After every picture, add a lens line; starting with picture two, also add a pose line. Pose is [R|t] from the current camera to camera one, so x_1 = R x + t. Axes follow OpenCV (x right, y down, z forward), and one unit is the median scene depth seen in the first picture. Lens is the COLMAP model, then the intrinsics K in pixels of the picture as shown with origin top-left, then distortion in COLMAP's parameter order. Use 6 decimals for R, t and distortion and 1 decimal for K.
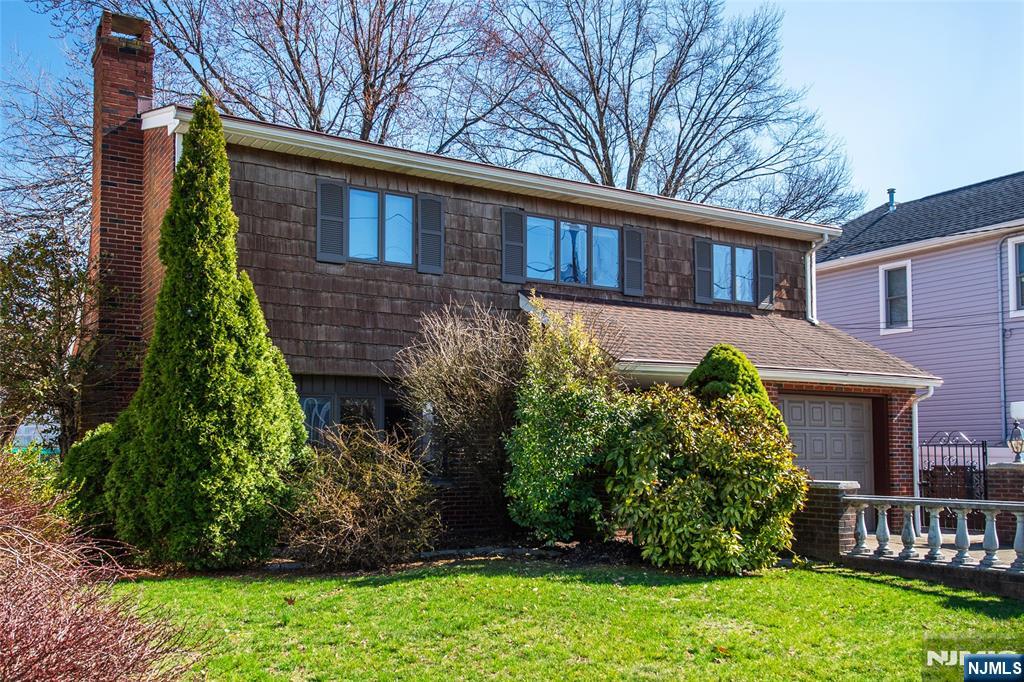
lens RADIAL K [[985.6, 0, 511.9], [0, 985.6, 411.4], [0, 0, 1]] dist [-0.000616, 0.015320]
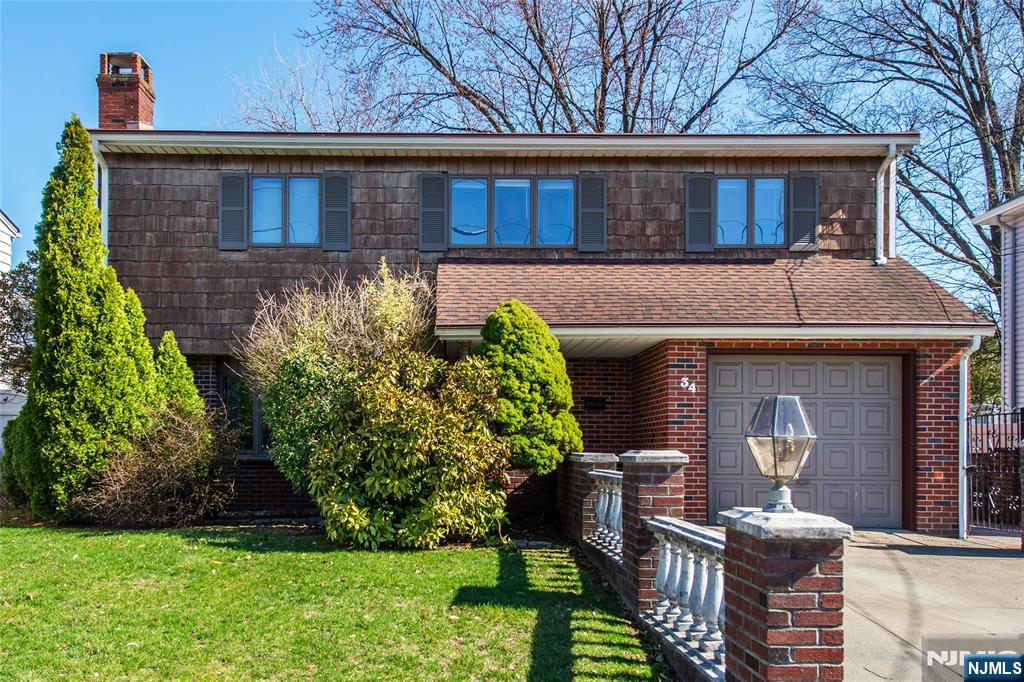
lens RADIAL K [[1056.9, 0, 510.6], [0, 1056.9, 445.9], [0, 0, 1]] dist [0.009585, 0.009539]
pose [[0.841663, 0.002438, -0.539998, 0.641927], [0.018321, 0.999285, 0.033068, 0.027775], [0.539692, -0.037725, 0.841017, 0.169457]]
